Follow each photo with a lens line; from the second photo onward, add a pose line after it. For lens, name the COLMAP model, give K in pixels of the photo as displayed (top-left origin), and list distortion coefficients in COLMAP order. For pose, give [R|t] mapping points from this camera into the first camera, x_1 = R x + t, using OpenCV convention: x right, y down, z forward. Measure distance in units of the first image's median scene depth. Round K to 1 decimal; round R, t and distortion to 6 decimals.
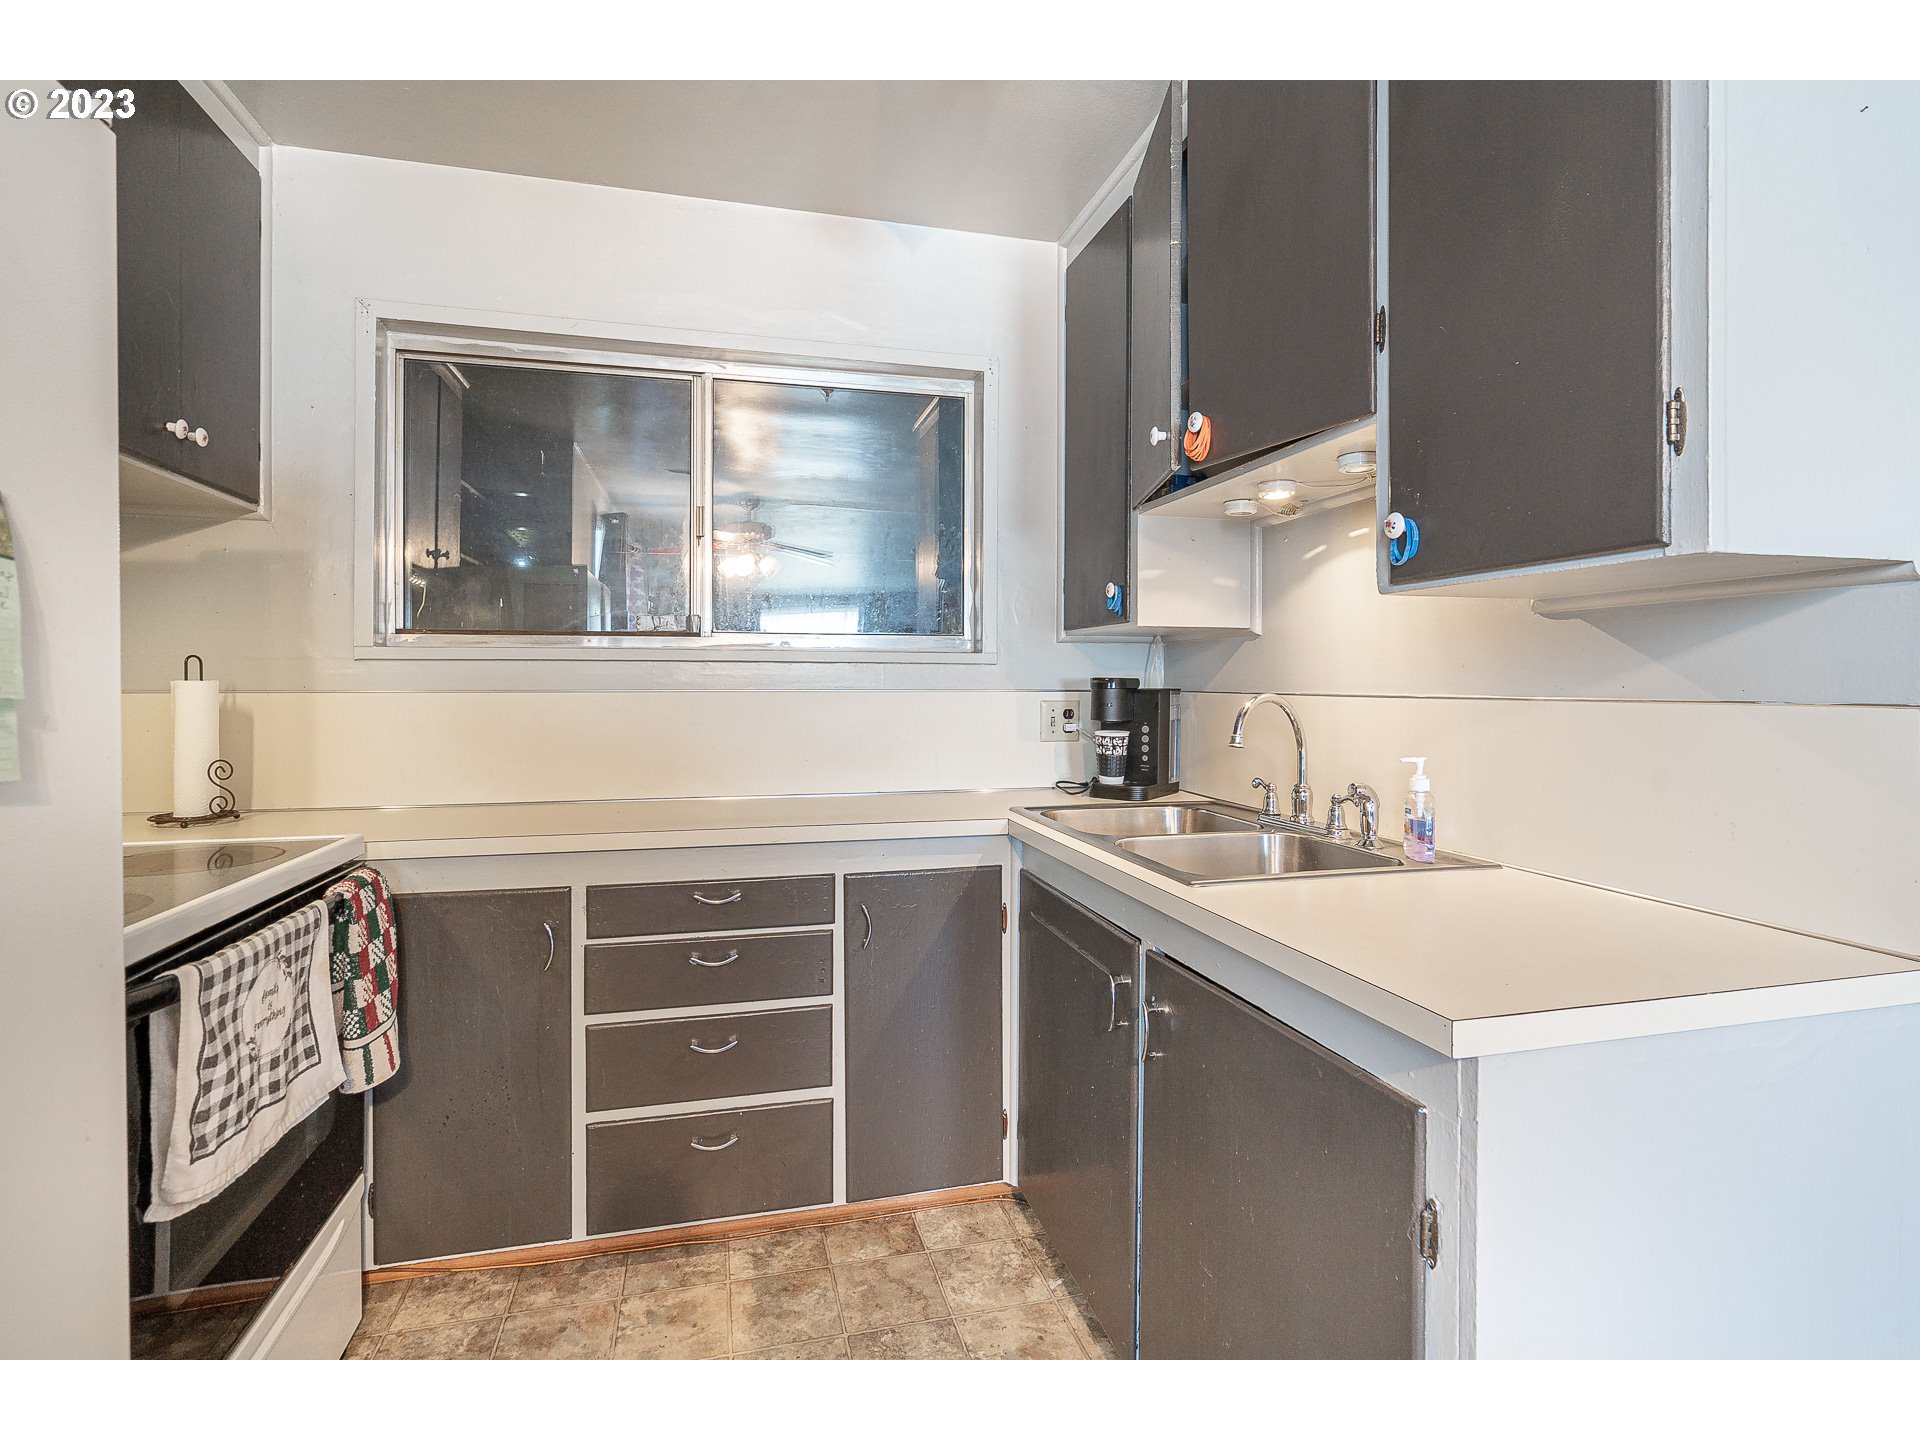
lens RADIAL K [[889.4, 0, 961.6], [0, 889.4, 690.7], [0, 0, 1]] dist [-0.009283, 0.004779]
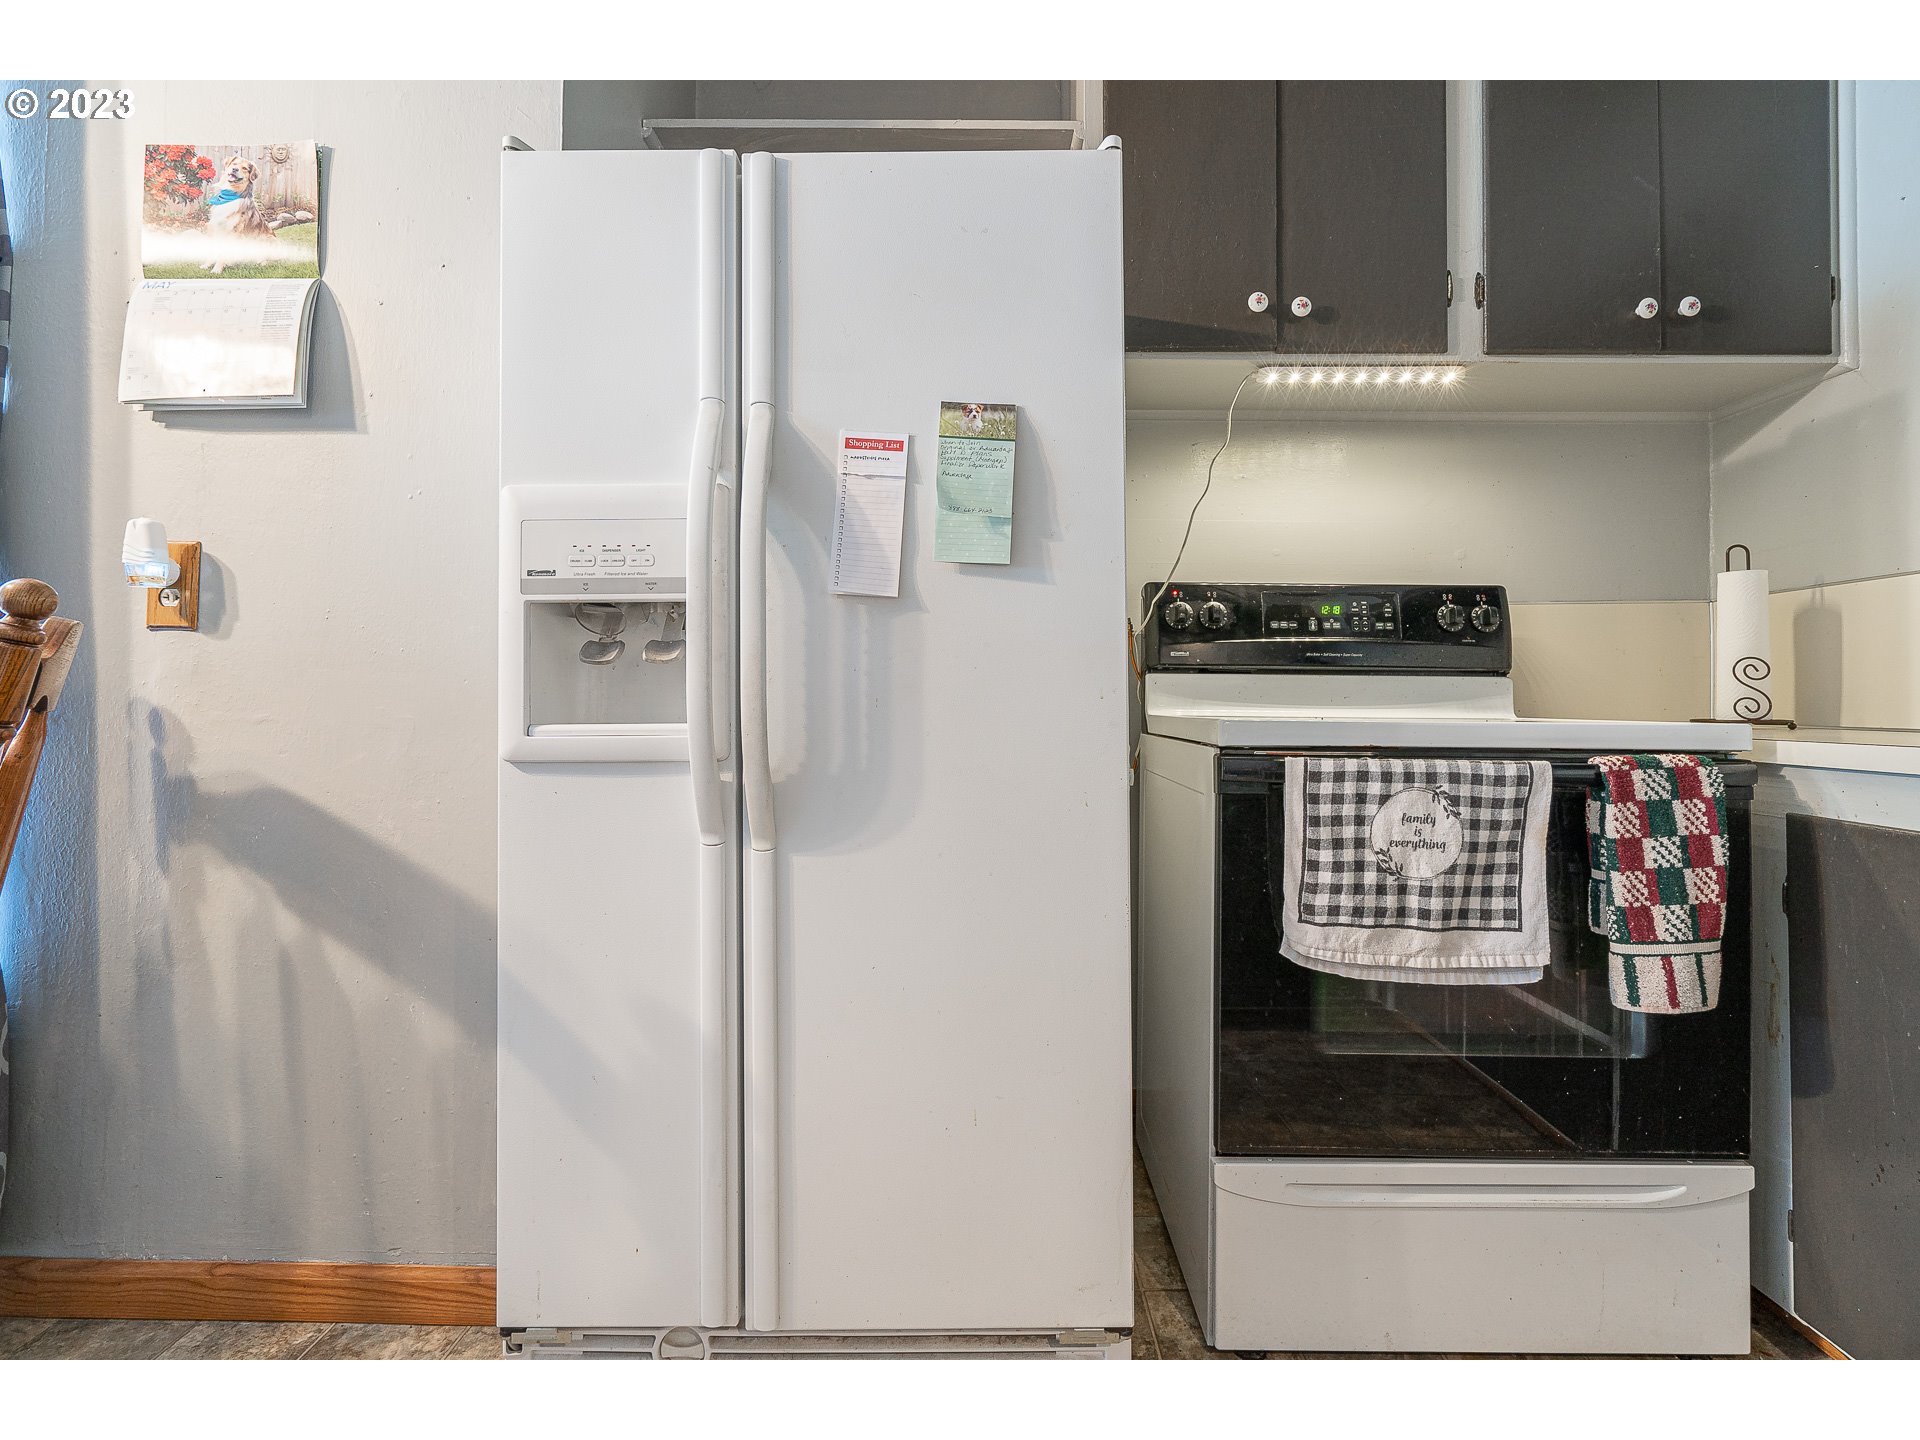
lens RADIAL K [[889.4, 0, 961.6], [0, 889.4, 690.7], [0, 0, 1]] dist [-0.009283, 0.004779]
pose [[-0.271424, -0.015508, -0.962335, 0.244799], [-0.008763, 0.999869, -0.013641, 0.139330], [0.962420, 0.004730, -0.271524, 0.512598]]
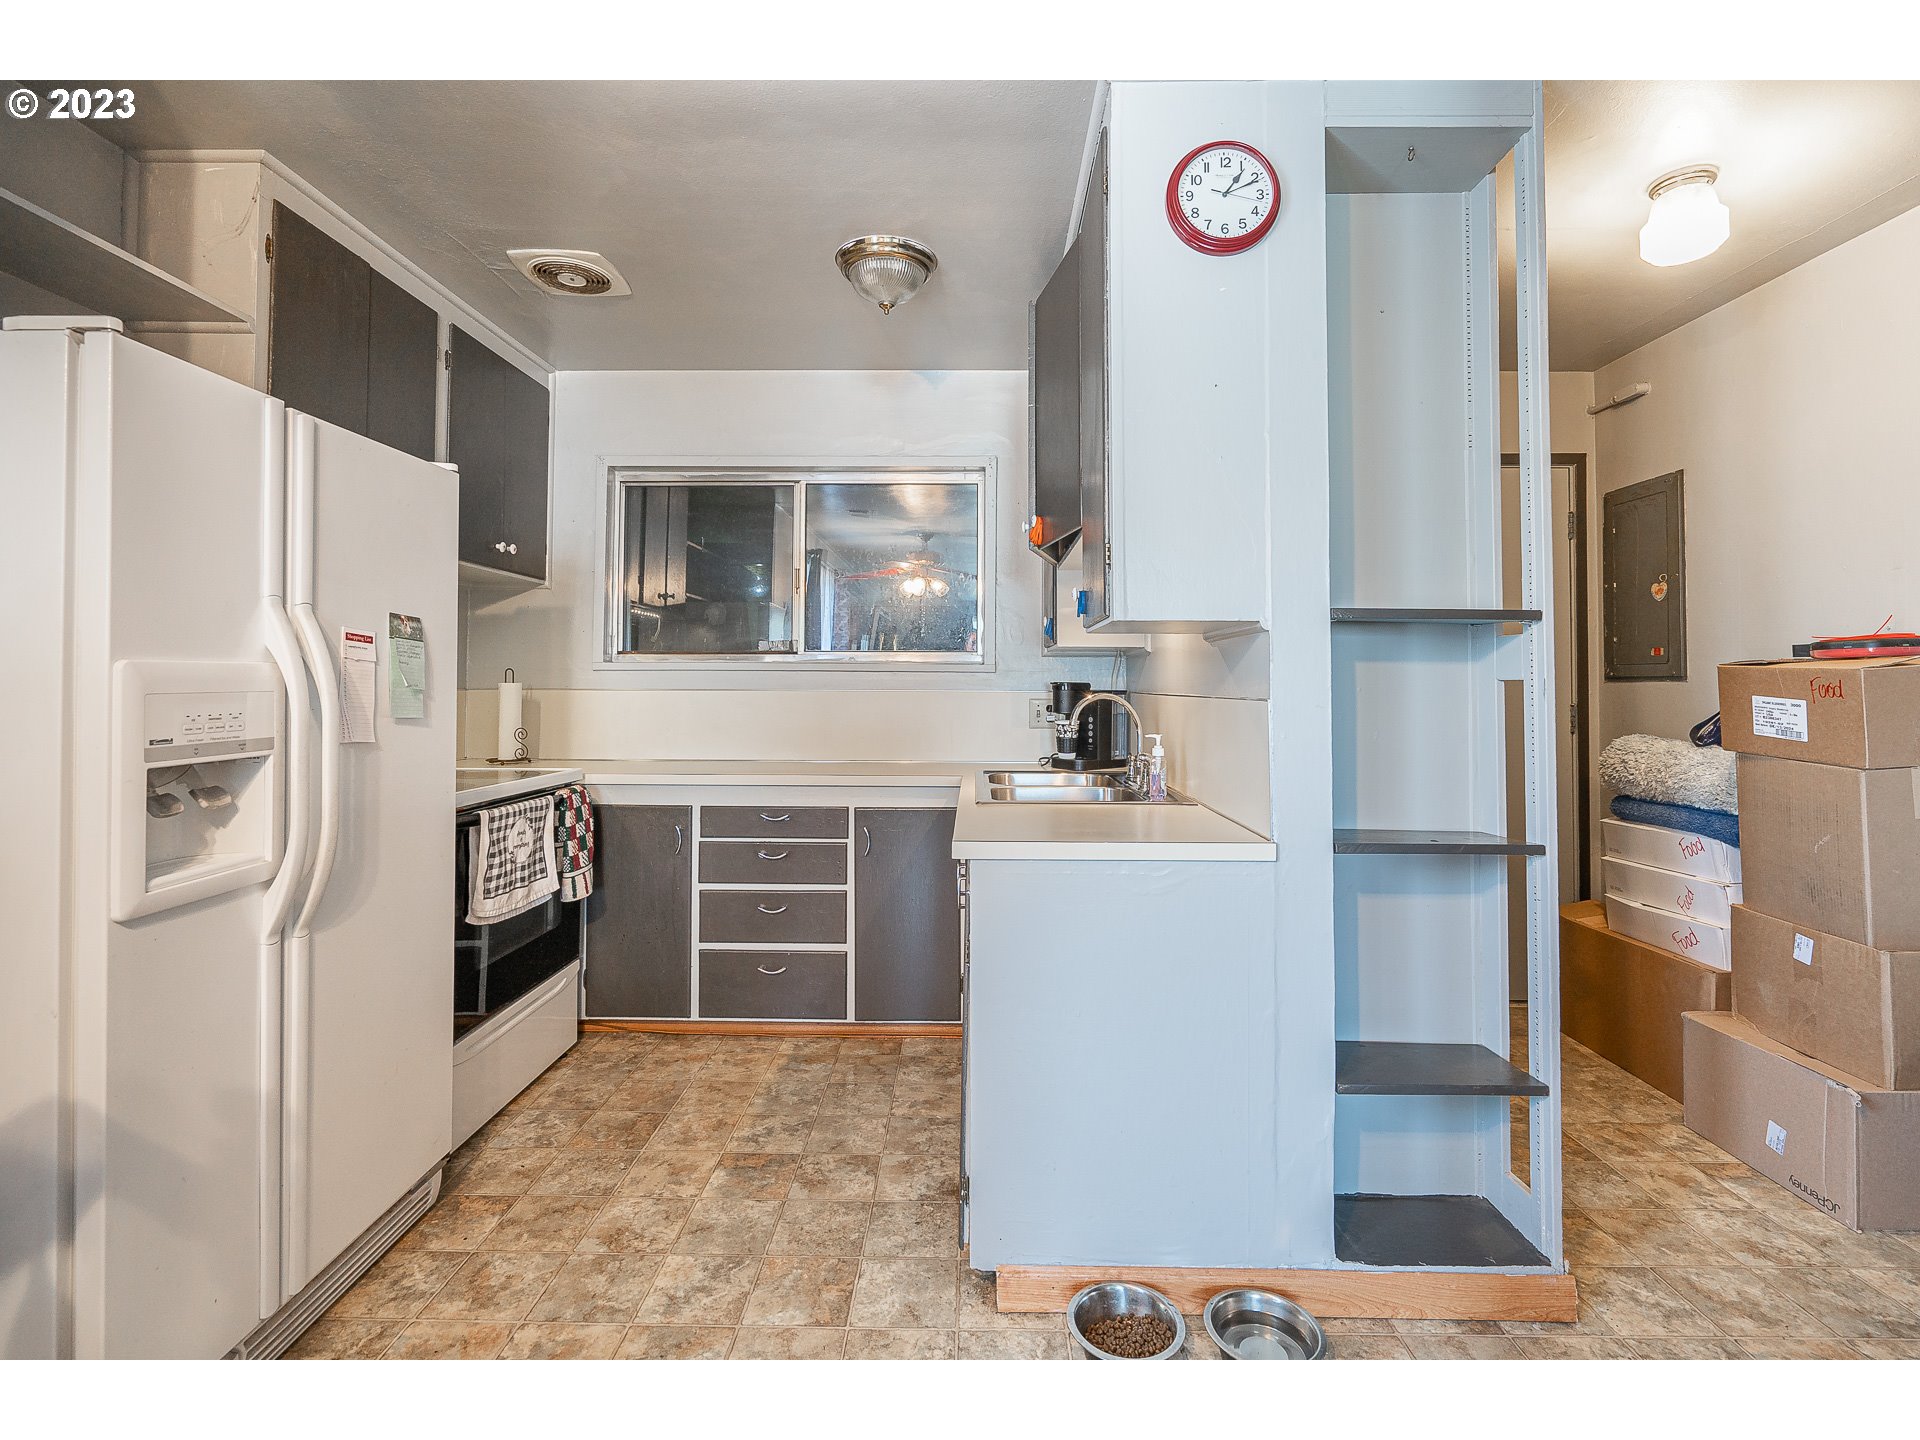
lens RADIAL K [[869.1, 0, 989.5], [0, 869.1, 670.2], [0, 0, 1]] dist [-0.003896, -0.000060]
pose [[0.969207, -0.001116, -0.246246, 0.526742], [-0.005341, 0.999659, -0.025552, 0.002855], [0.246190, 0.026080, 0.968871, -0.478253]]
